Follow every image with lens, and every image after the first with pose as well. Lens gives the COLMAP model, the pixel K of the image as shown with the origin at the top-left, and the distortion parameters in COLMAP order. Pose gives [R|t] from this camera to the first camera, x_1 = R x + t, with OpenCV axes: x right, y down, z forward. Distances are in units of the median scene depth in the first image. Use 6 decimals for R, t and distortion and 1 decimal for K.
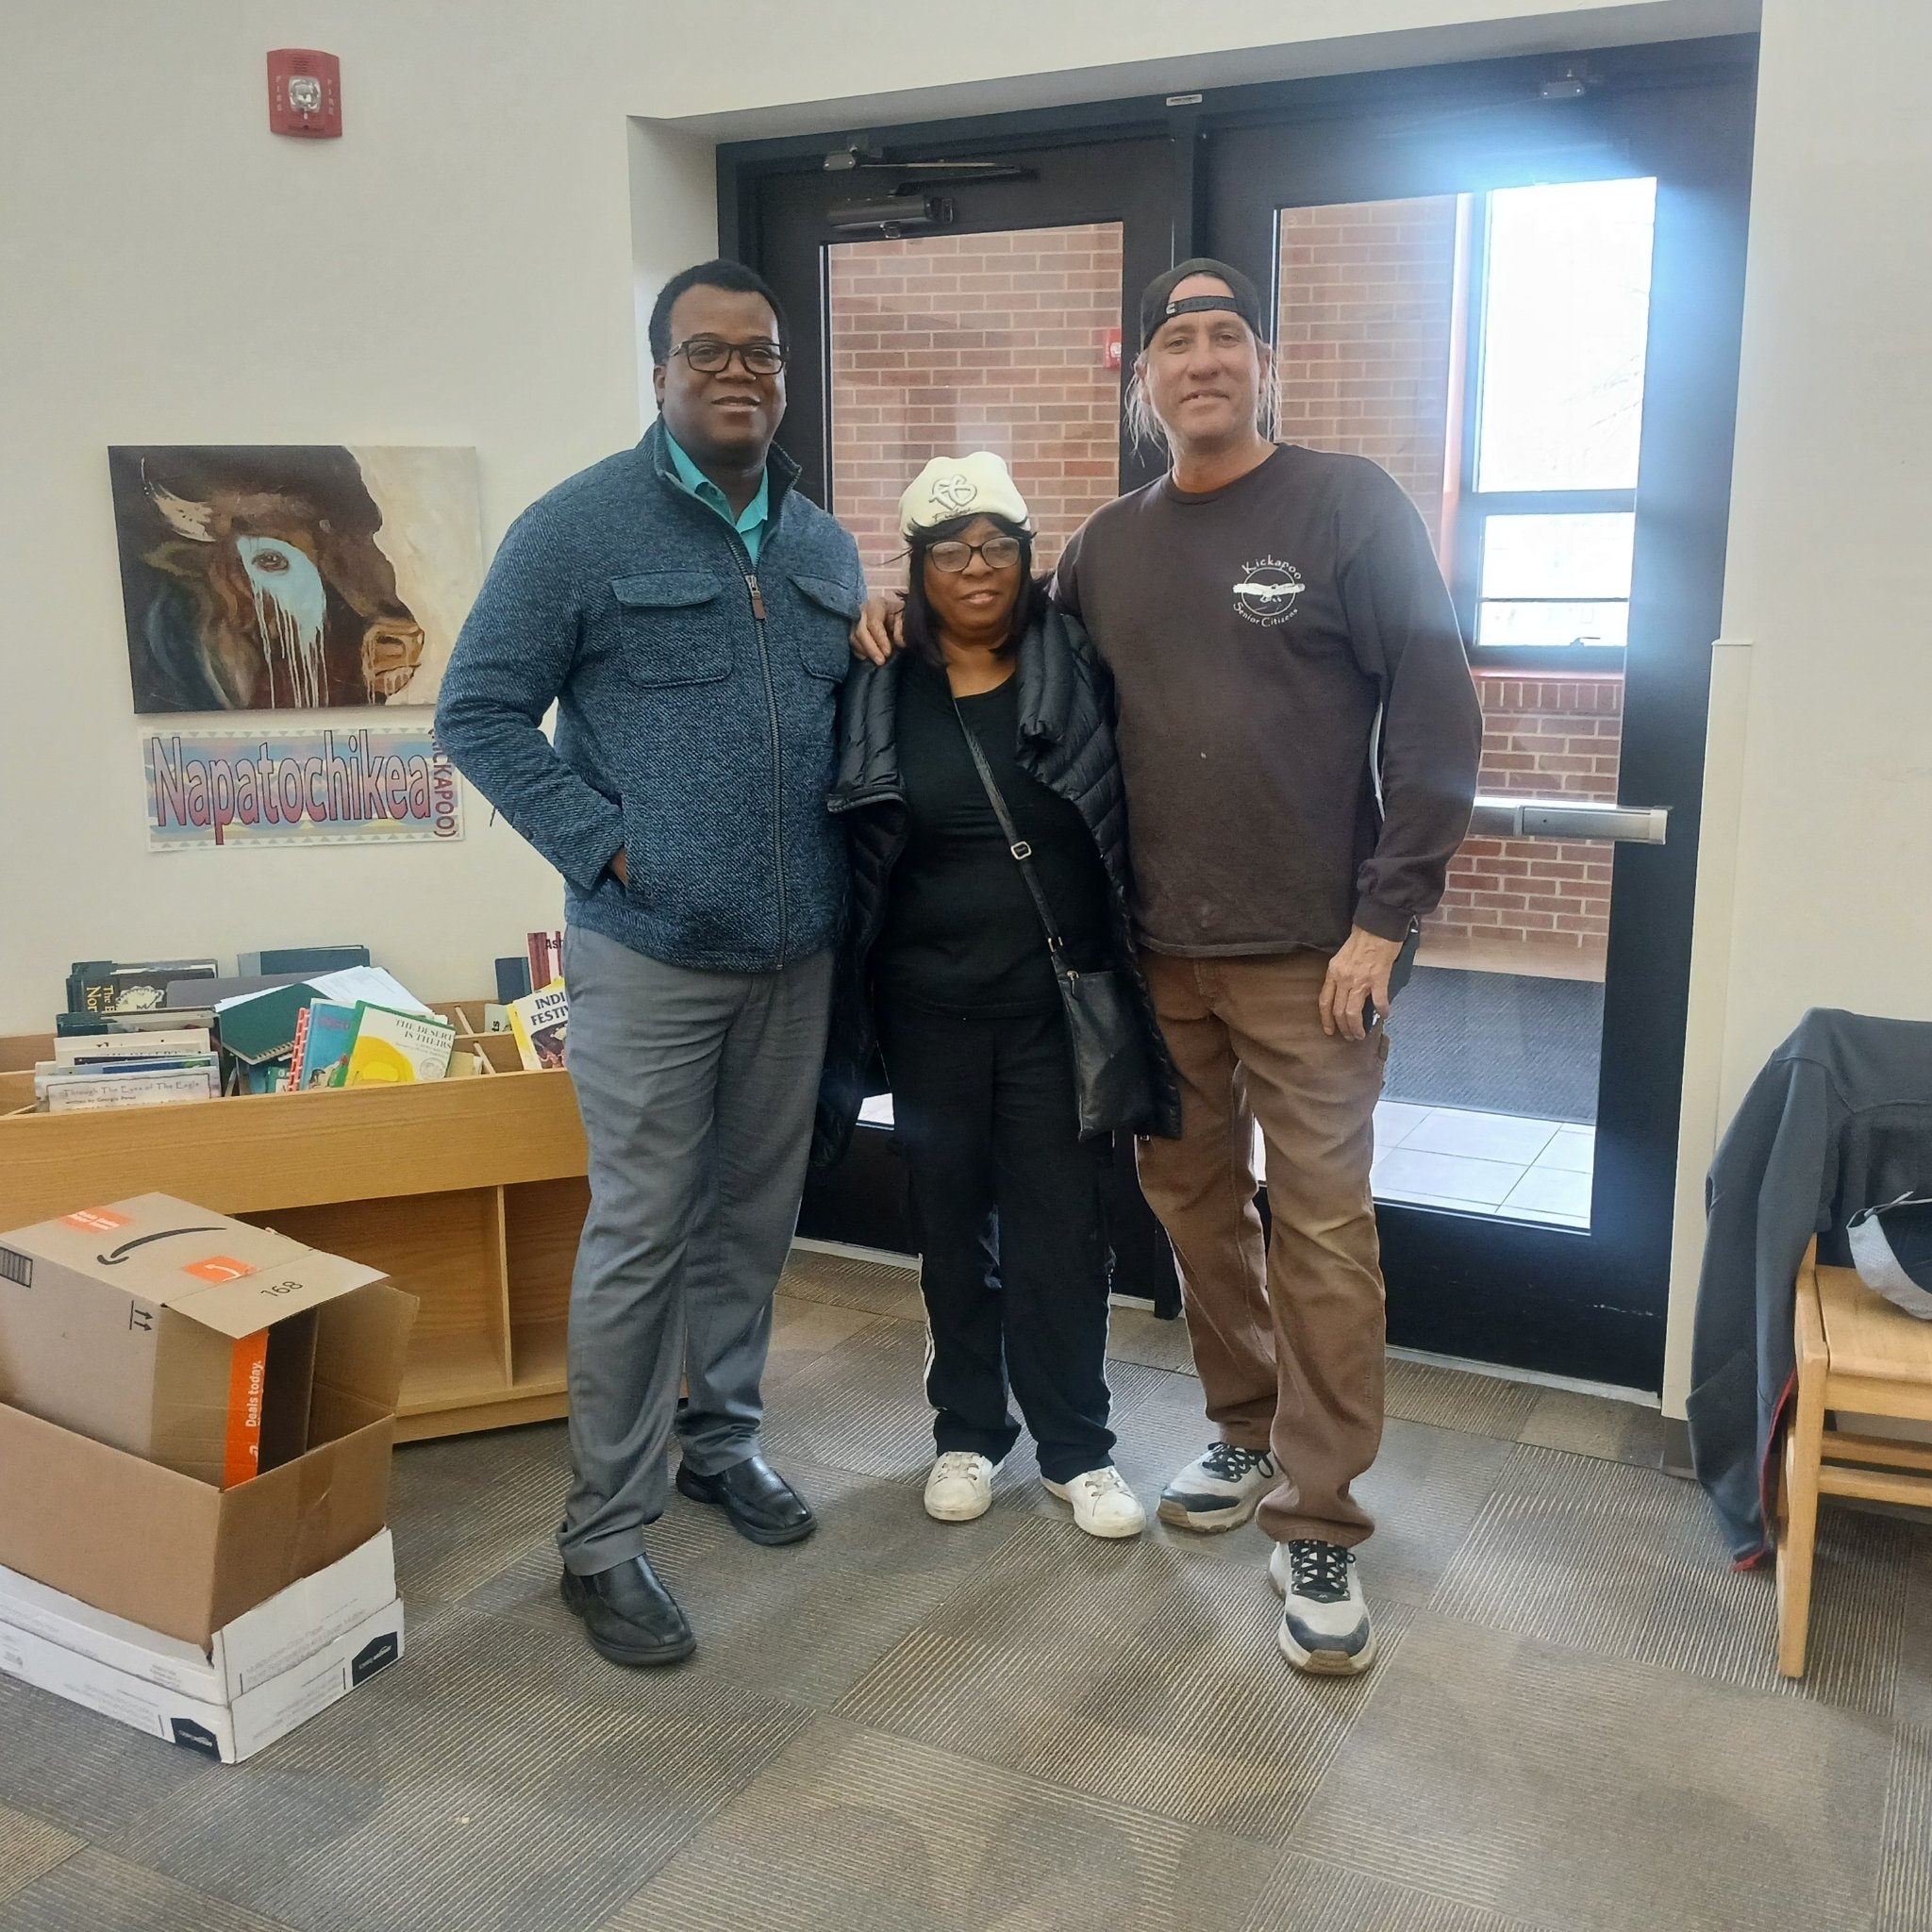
lens RADIAL K [[1985.3, 0, 966.0], [0, 1985.3, 966.0], [0, 0, 1]] dist [0.089428, -0.208776]
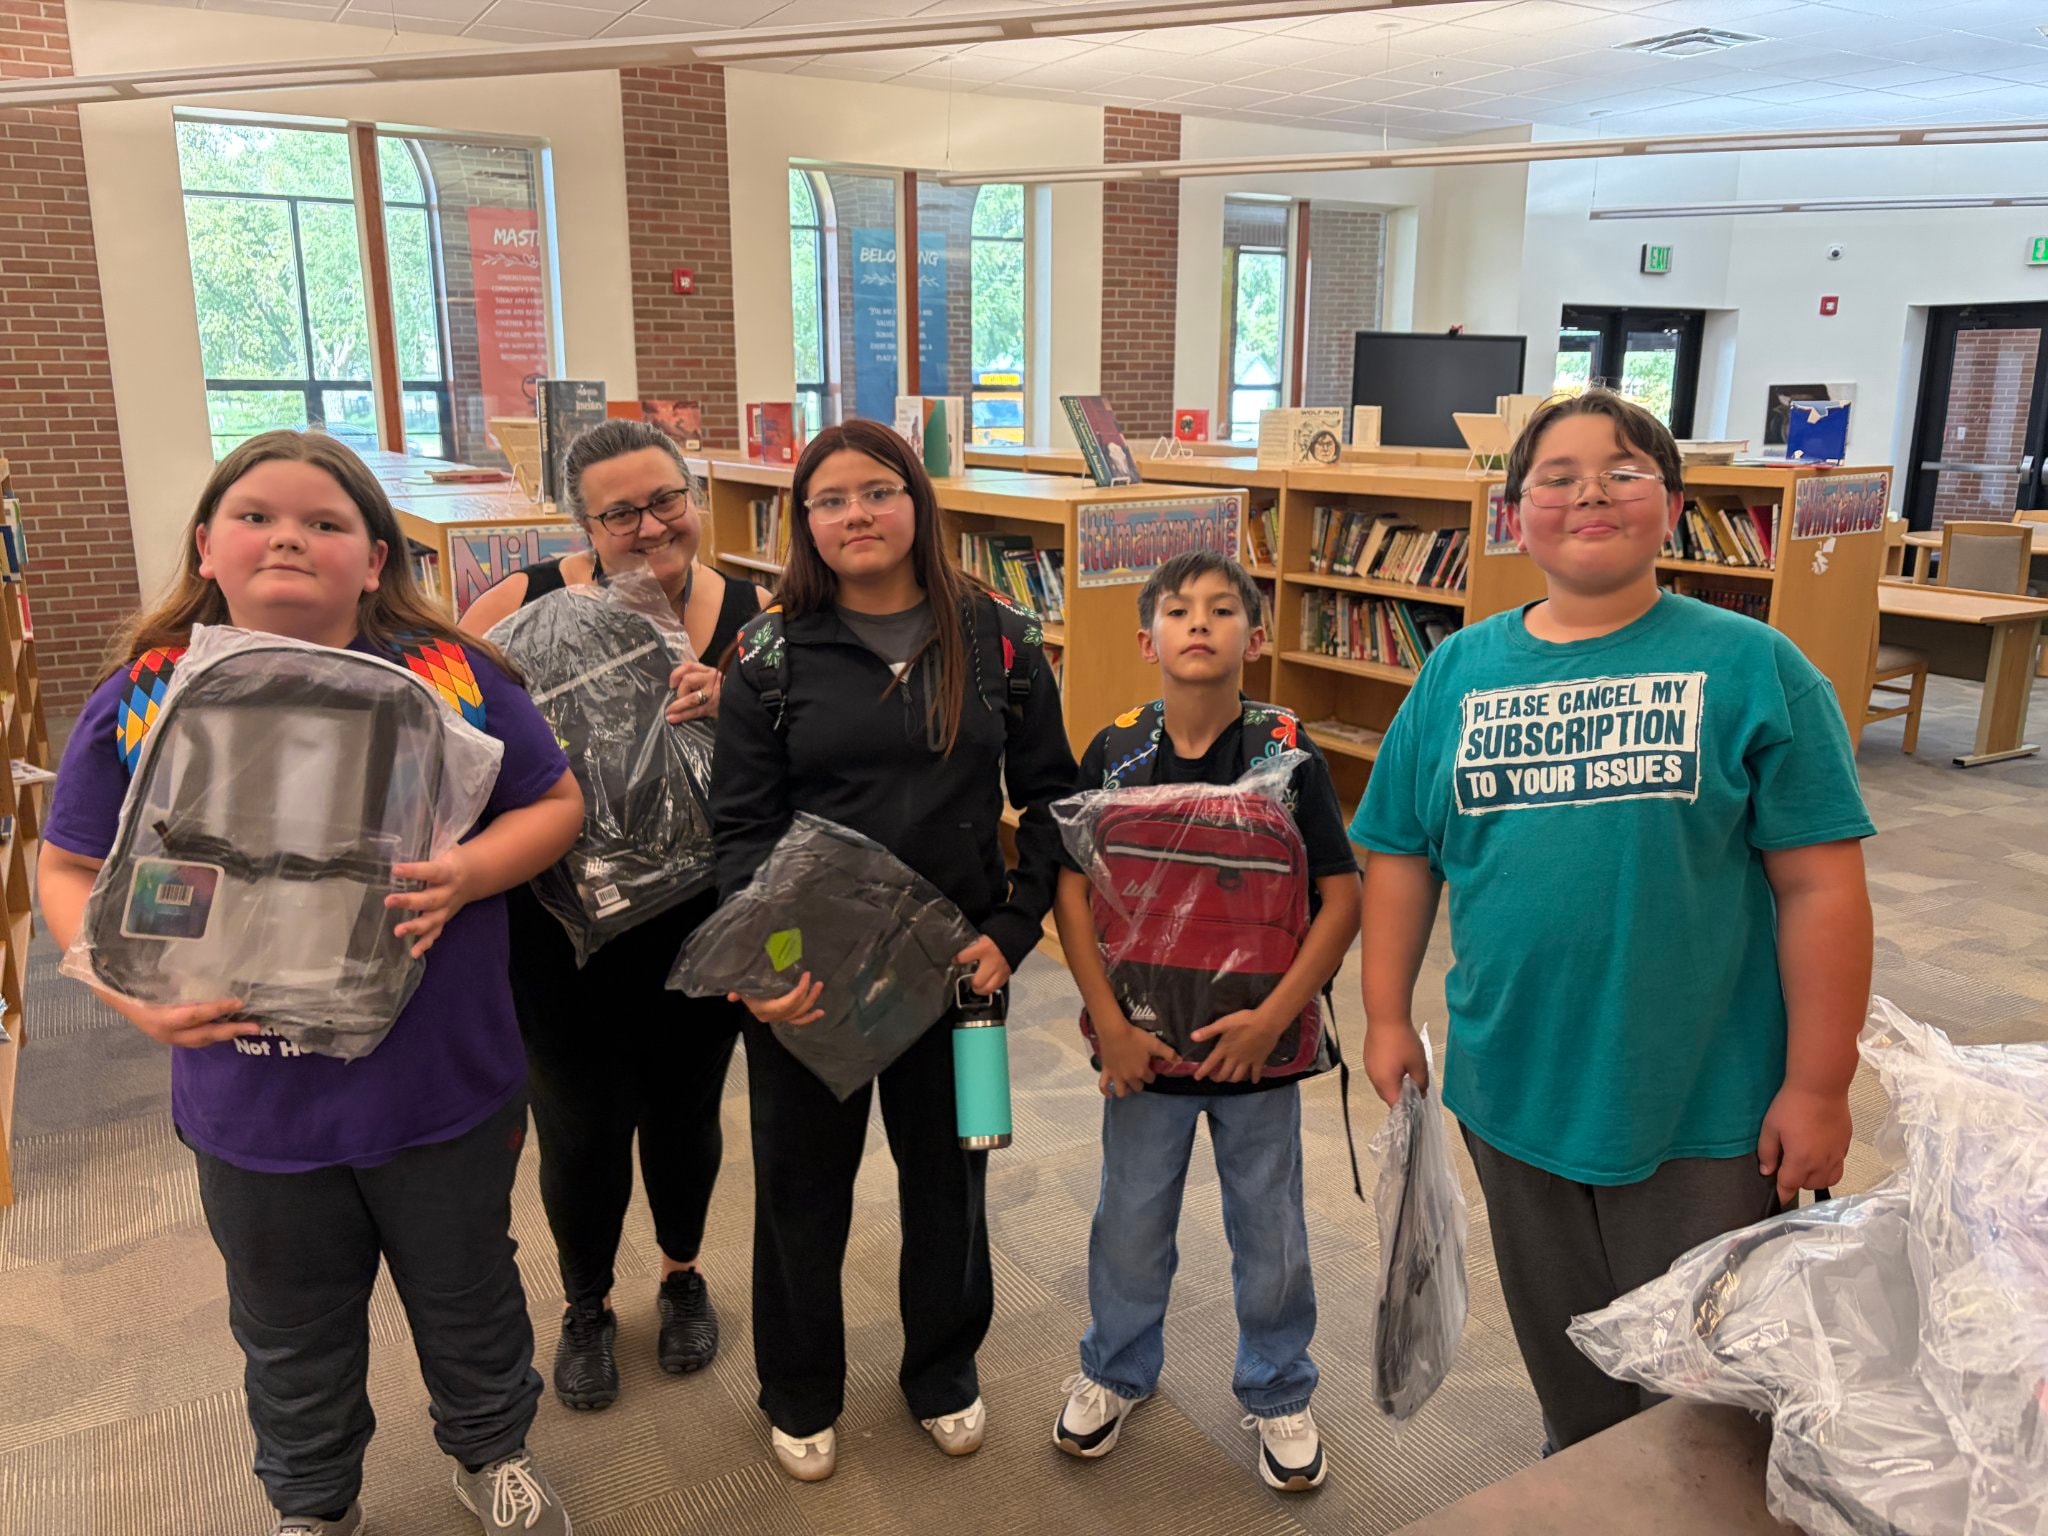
lens RADIAL K [[1546.7, 0, 1024.0], [0, 1546.7, 768.0], [0, 0, 1]] dist [-0.006079, -0.007856]
pose [[0.844019, 0.128210, -0.520763, 0.076691], [-0.106446, 0.991734, 0.071641, 0.522169], [0.525644, -0.005033, 0.850690, -2.817924]]
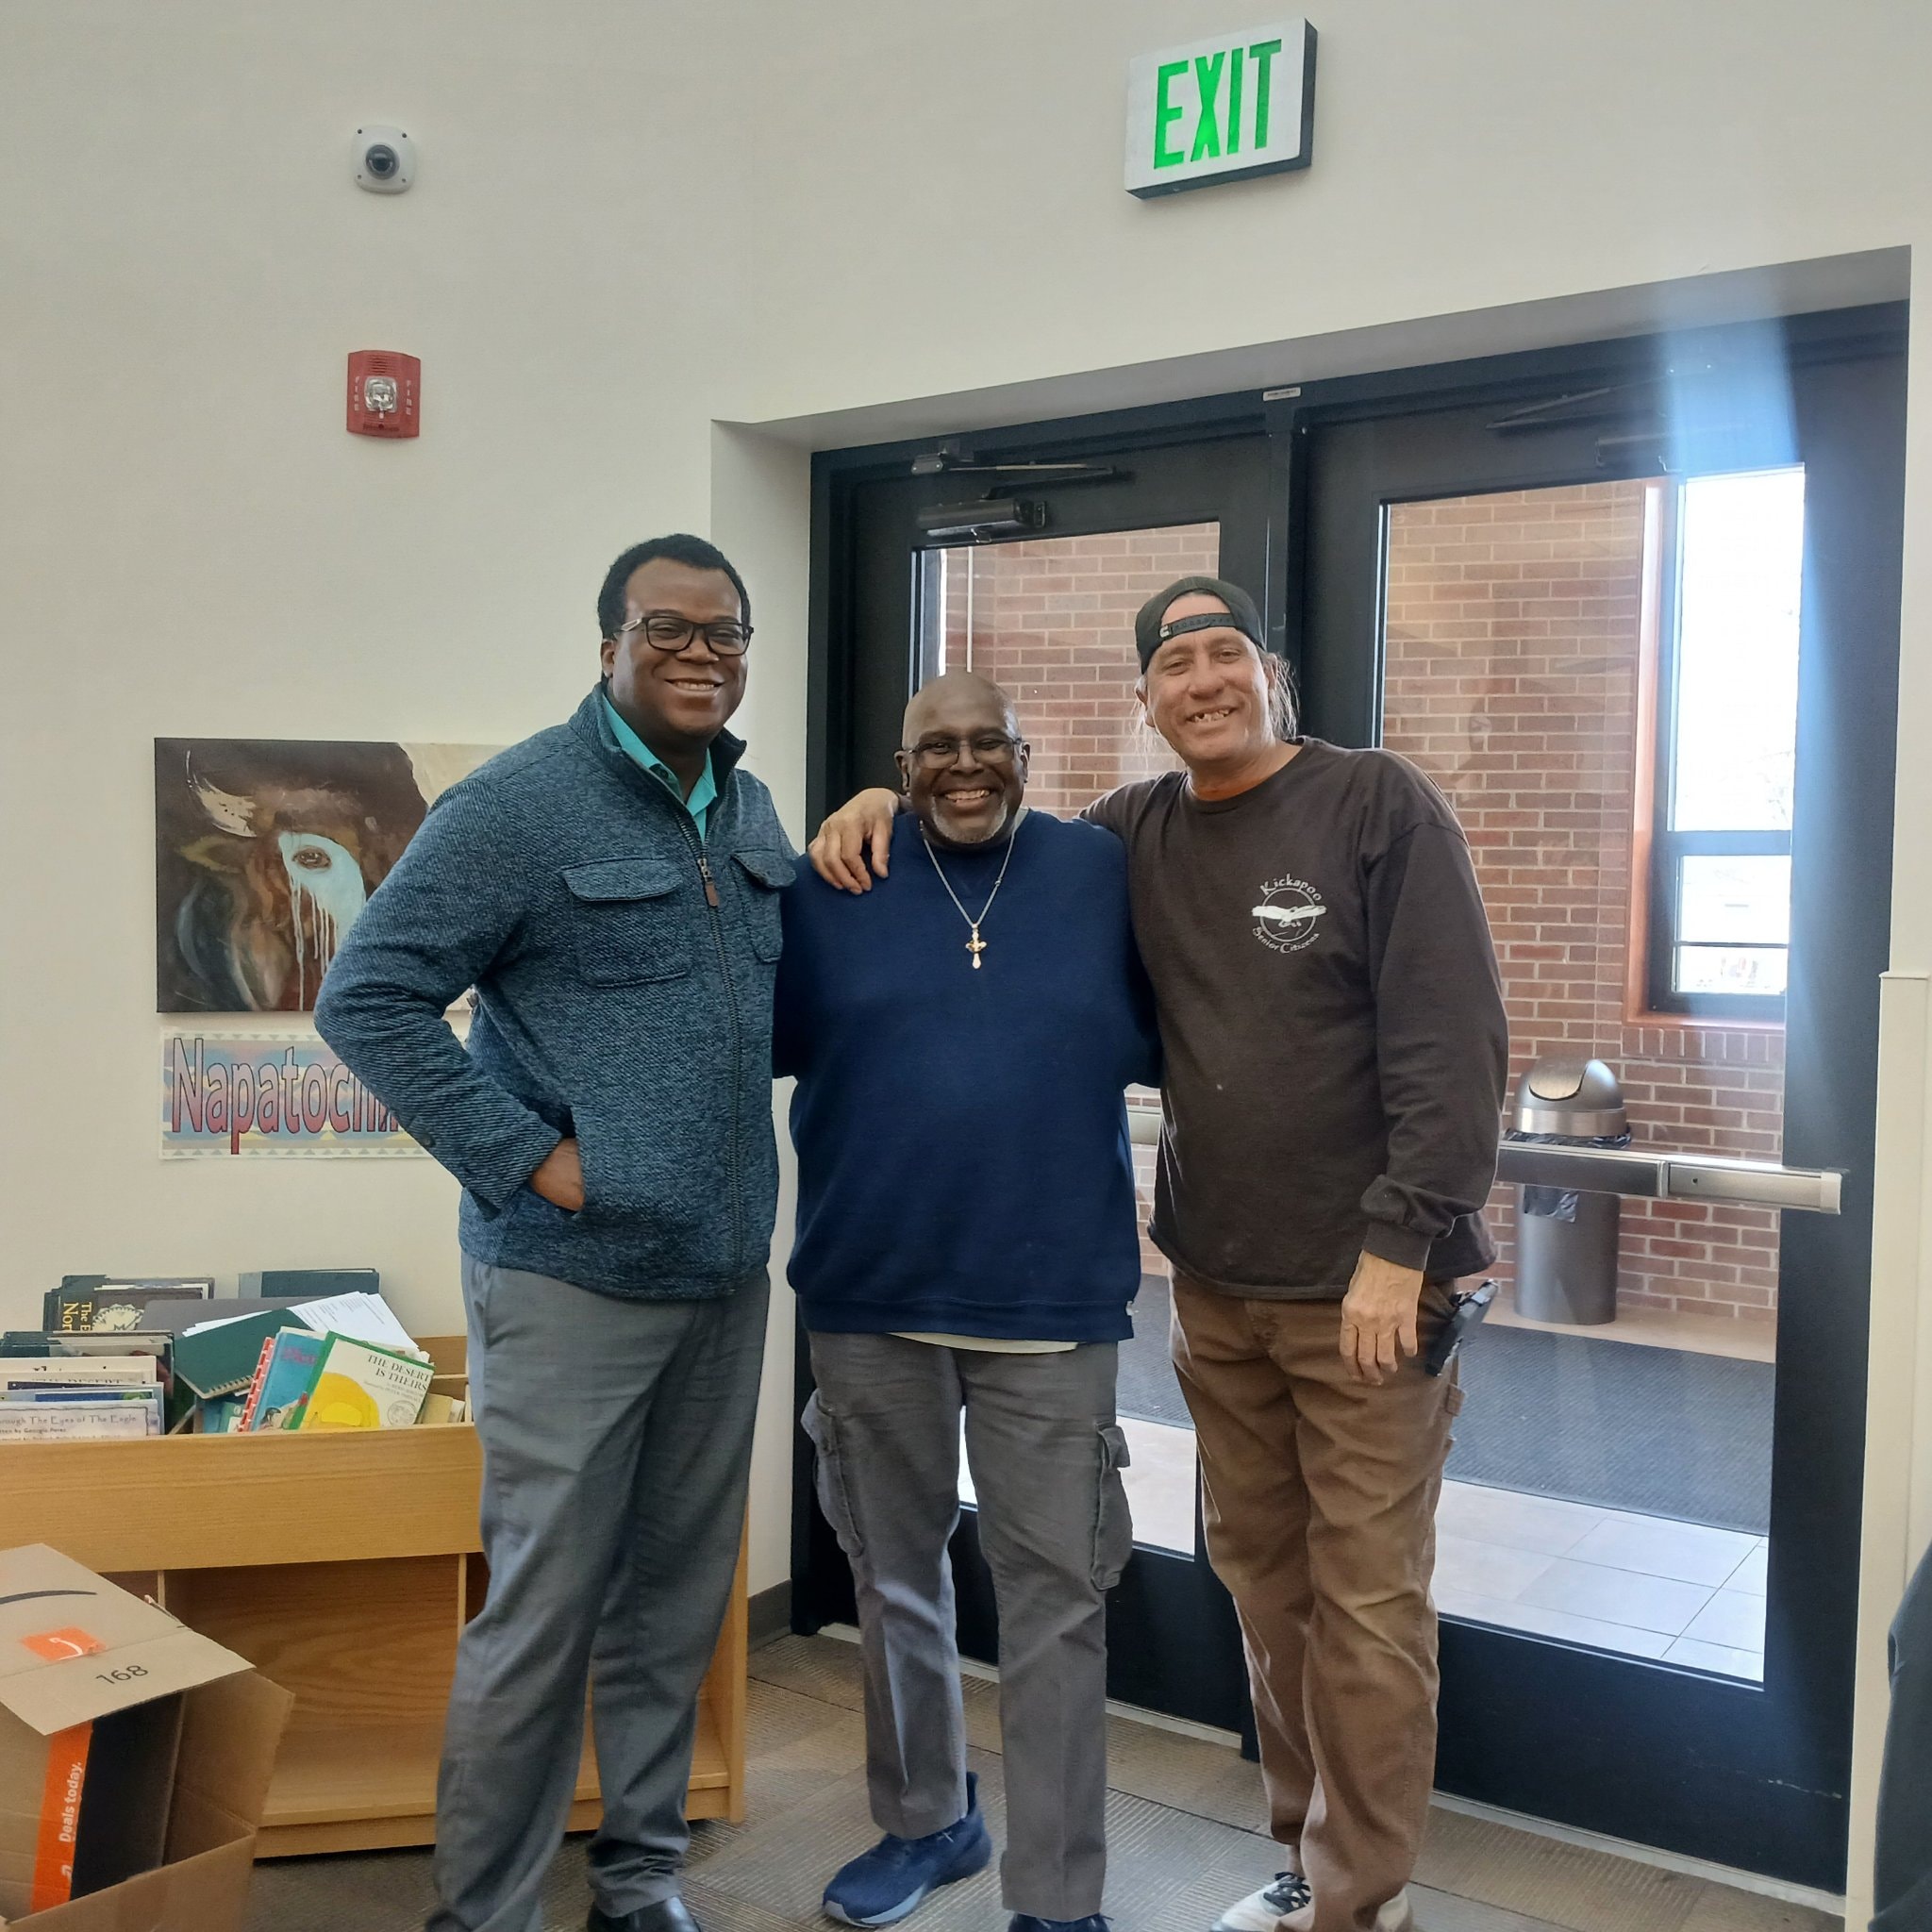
lens RADIAL K [[1985.3, 0, 966.0], [0, 1985.3, 966.0], [0, 0, 1]] dist [0.089428, -0.208776]
pose [[0.993139, 0.025379, -0.114155, 0.073291], [-0.044287, 0.985083, -0.166282, -0.007022], [0.108232, 0.170197, 0.979448, 0.110704]]
